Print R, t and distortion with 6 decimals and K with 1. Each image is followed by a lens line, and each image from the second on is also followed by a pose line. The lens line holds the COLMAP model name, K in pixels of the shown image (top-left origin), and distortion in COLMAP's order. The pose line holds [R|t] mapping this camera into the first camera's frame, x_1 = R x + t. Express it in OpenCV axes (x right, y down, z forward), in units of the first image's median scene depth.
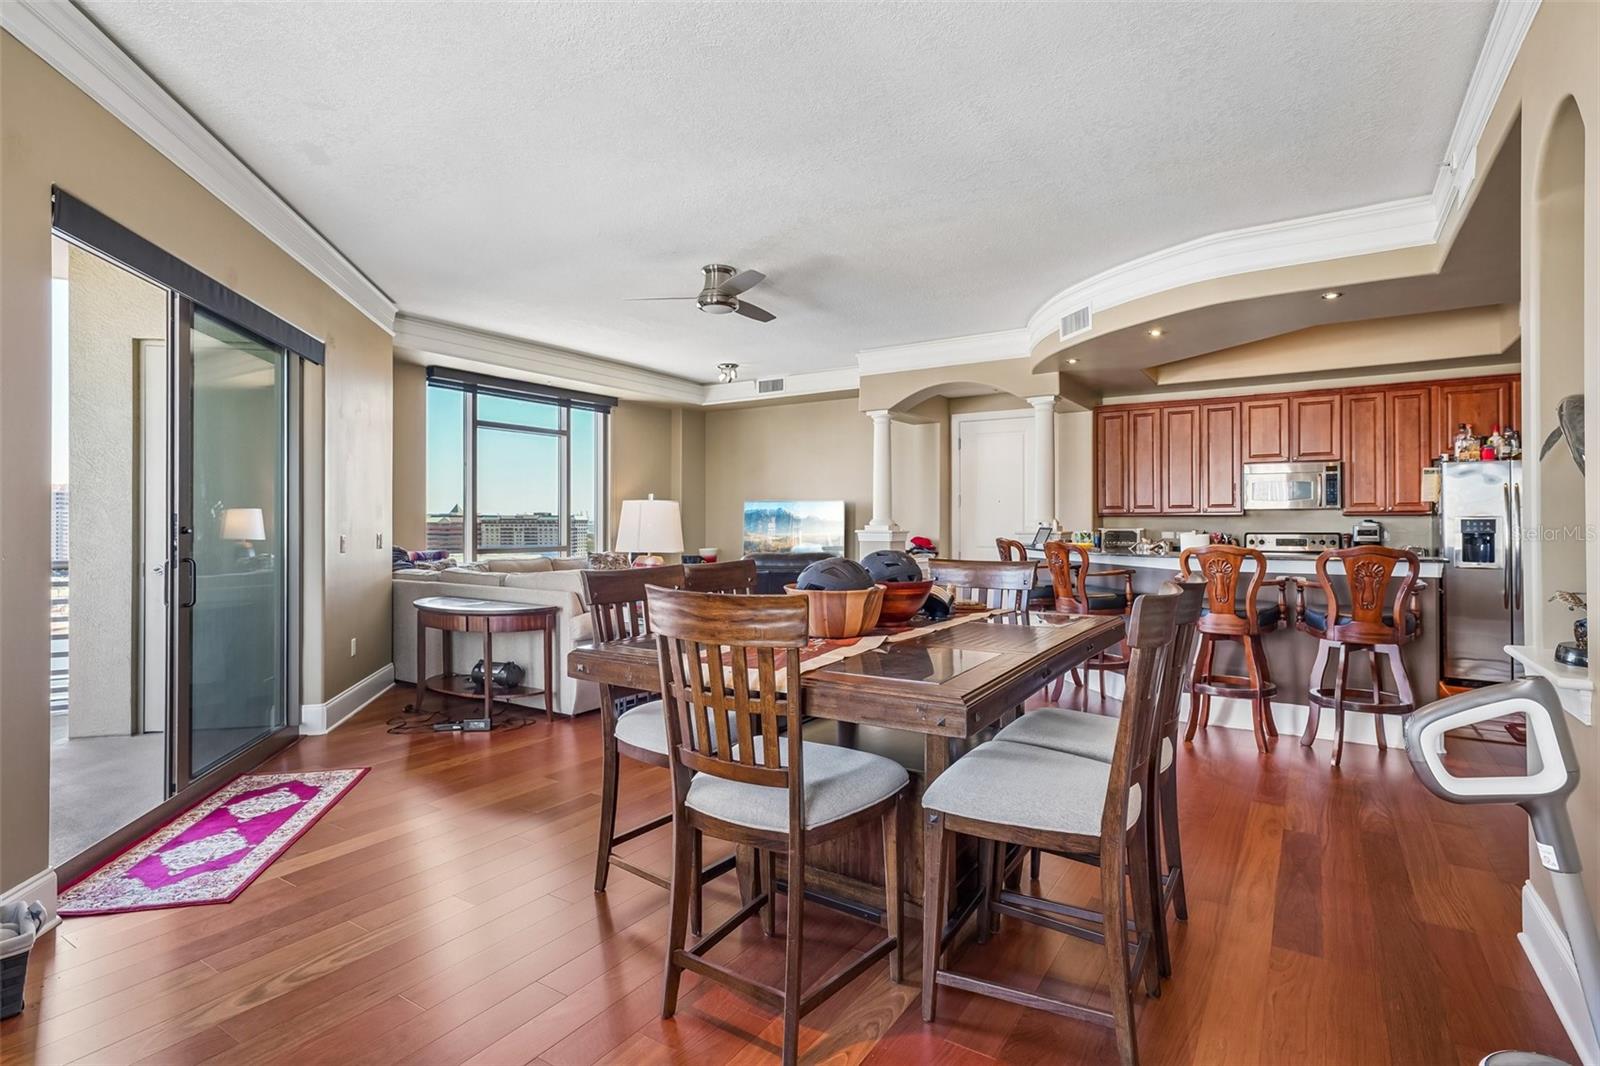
lens RADIAL K [[800.5, 0, 797.1], [0, 800.5, 521.1], [0, 0, 1]] dist [0.001383, 0.000267]
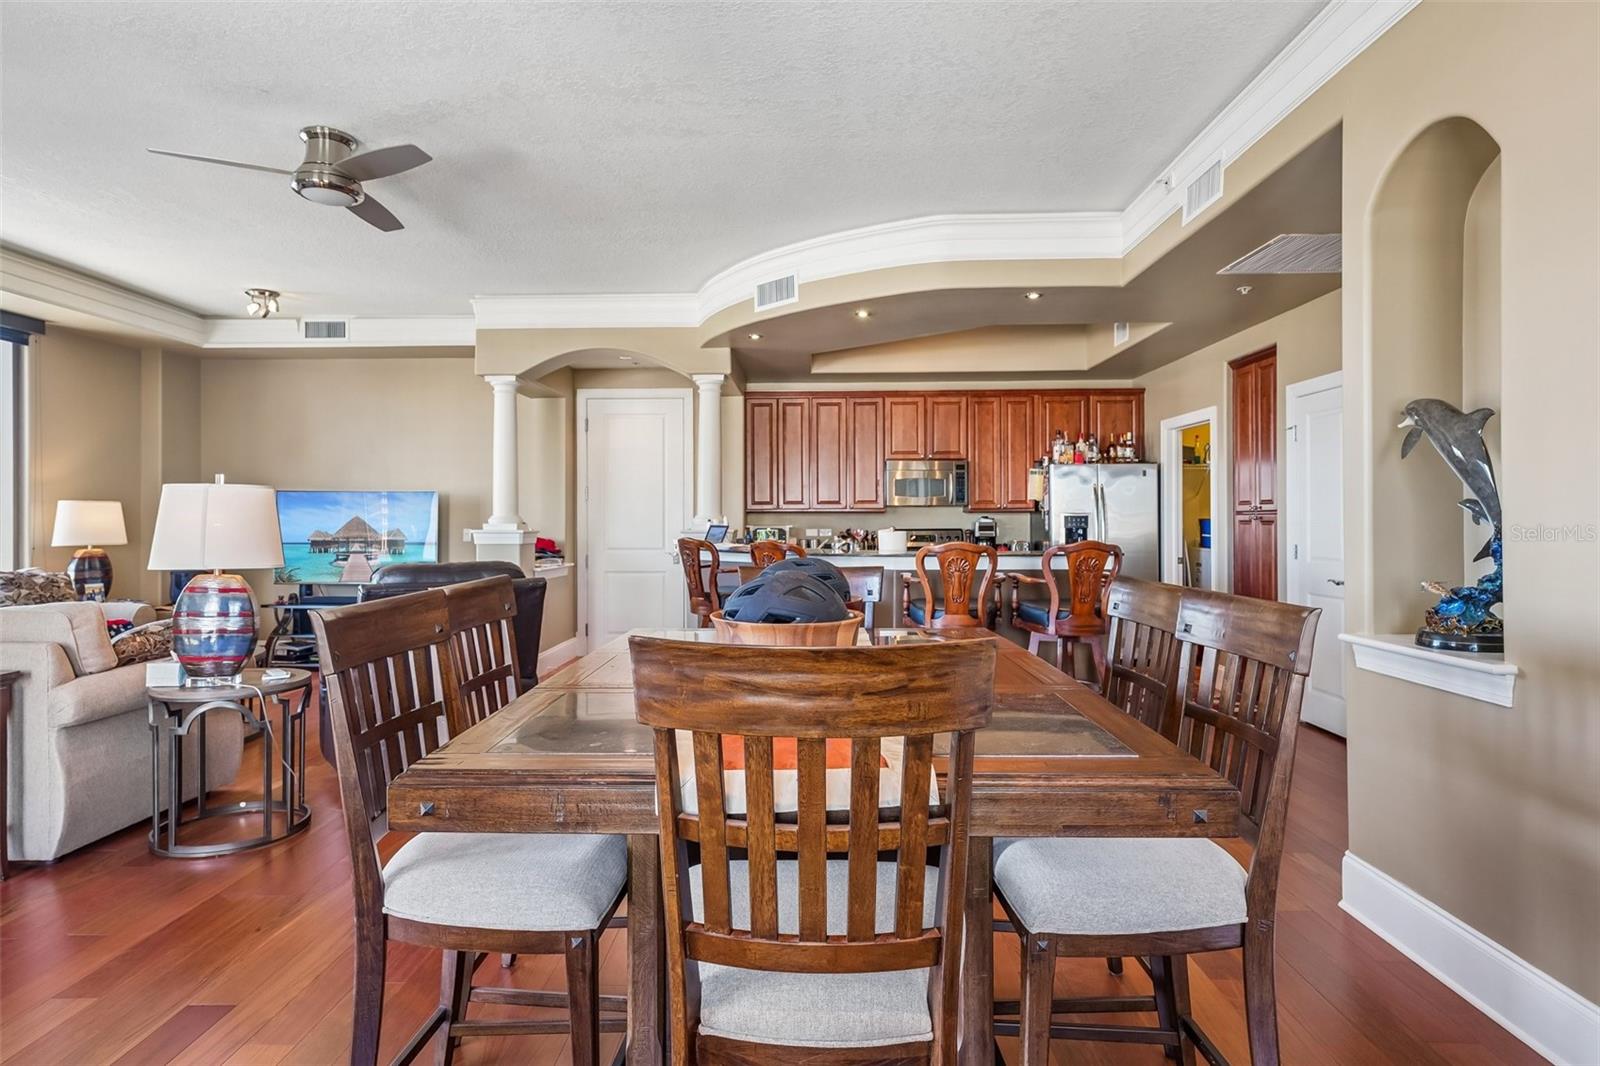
lens RADIAL K [[883.8, 0, 797.8], [0, 883.8, 521.1], [0, 0, 1]] dist [0.015867, -0.000358]
pose [[0.851374, -0.003337, 0.524549, -0.121226], [0.001887, 0.999993, 0.003300, 0.000540], [-0.524556, -0.001820, 0.851374, 0.135019]]
